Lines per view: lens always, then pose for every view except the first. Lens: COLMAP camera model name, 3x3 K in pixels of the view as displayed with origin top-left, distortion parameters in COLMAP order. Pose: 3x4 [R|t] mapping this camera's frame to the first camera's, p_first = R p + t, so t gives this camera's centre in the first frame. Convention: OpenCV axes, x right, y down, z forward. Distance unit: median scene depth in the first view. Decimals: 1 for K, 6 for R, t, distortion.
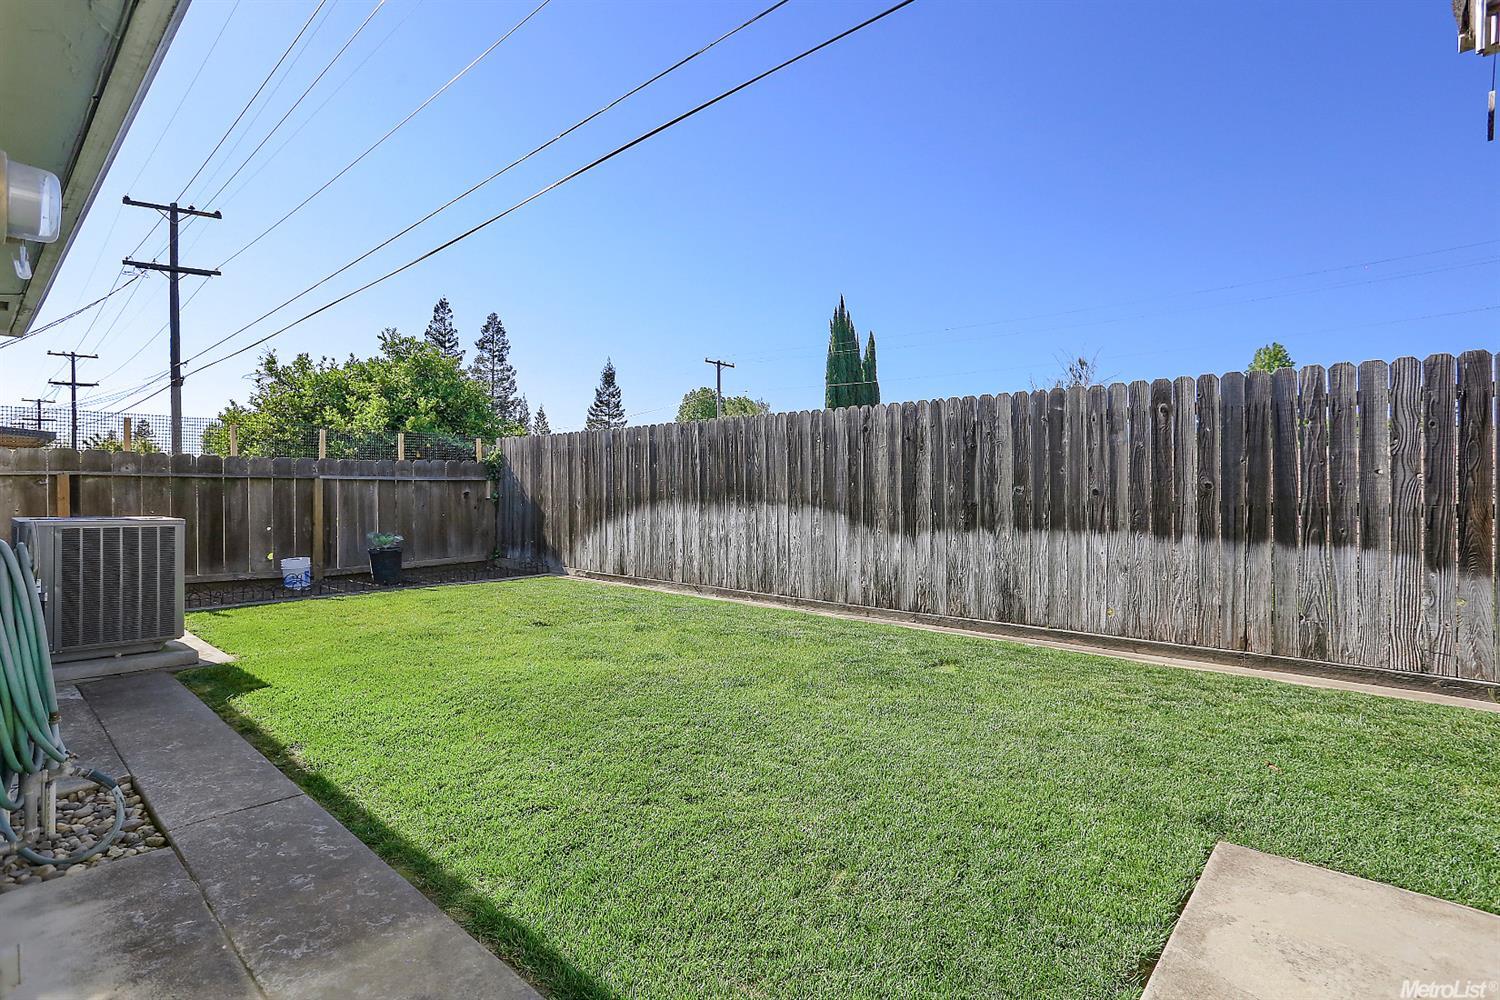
lens RADIAL K [[720.9, 0, 751.8], [0, 720.9, 495.0], [0, 0, 1]] dist [-0.020321, 0.009413]
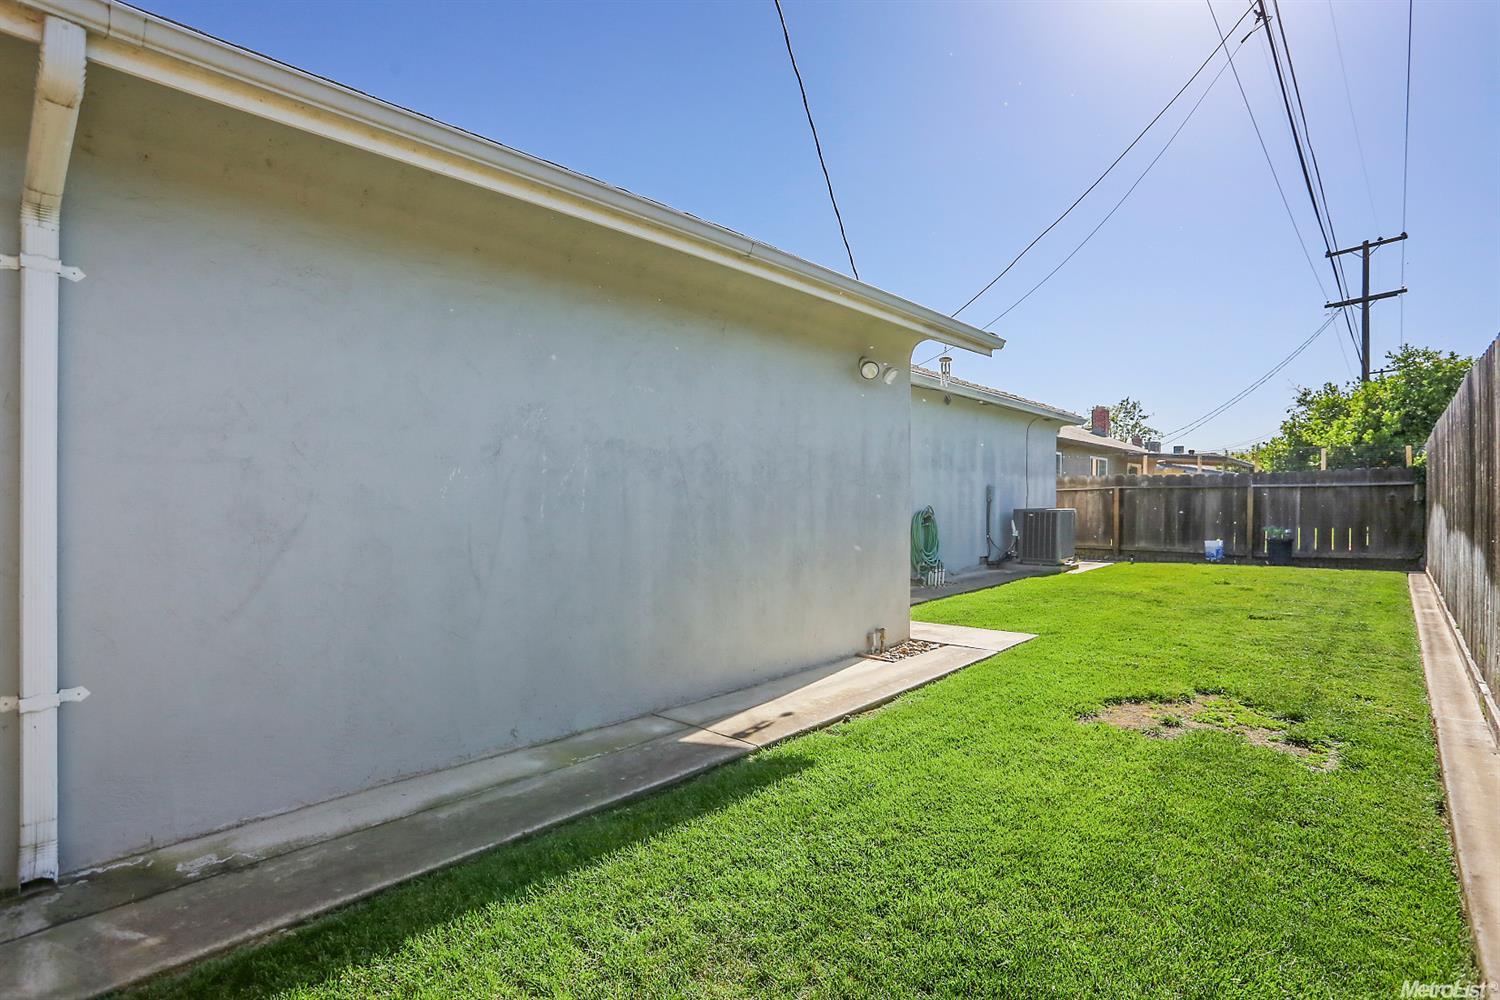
lens RADIAL K [[720.9, 0, 751.1], [0, 720.9, 498.8], [0, 0, 1]] dist [-0.020321, 0.009413]
pose [[0.021537, -0.001367, -0.999767, 0.688004], [0.004602, 0.999989, -0.001268, -0.001930], [0.999757, -0.004574, 0.021543, -0.012835]]
